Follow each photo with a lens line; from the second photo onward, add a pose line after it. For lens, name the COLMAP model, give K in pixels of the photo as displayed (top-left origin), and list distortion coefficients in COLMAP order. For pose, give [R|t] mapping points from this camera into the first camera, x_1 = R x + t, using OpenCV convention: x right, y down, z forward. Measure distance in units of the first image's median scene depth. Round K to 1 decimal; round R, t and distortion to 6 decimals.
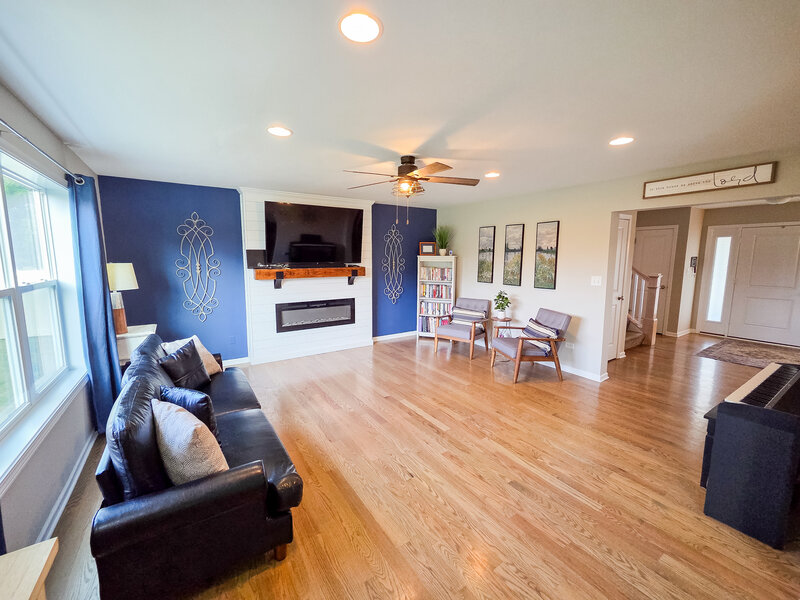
lens RADIAL K [[325.9, 0, 396.1], [0, 325.9, 299.3], [0, 0, 1]] dist [0.001329, -0.000892]
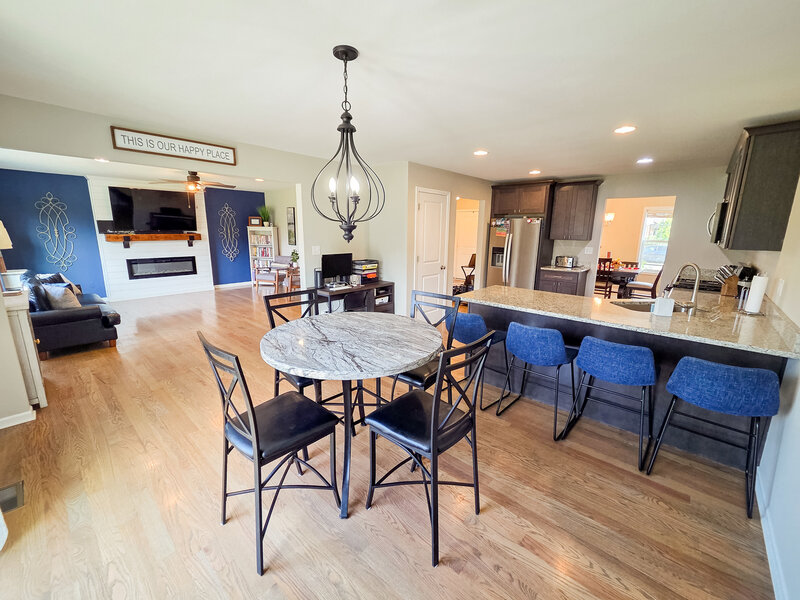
lens RADIAL K [[325.9, 0, 399.4], [0, 325.9, 299.4], [0, 0, 1]] dist [0.001329, -0.000892]
pose [[0.964985, -0.044739, 0.258460, 0.364830], [0.023628, 0.996167, 0.084216, 0.087401], [-0.261237, -0.075161, 0.962344, -0.625596]]
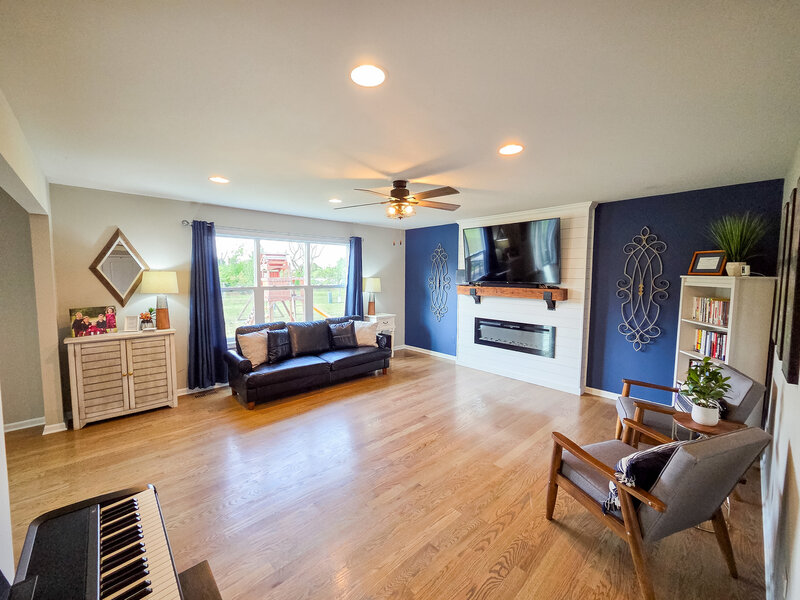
lens RADIAL K [[325.9, 0, 395.5], [0, 325.9, 300.8], [0, 0, 1]] dist [0.001329, -0.000892]
pose [[0.165690, 0.082859, -0.982691, 0.617566], [-0.135480, 0.988929, 0.060542, -0.065657], [0.976827, 0.123104, 0.175081, 0.476026]]
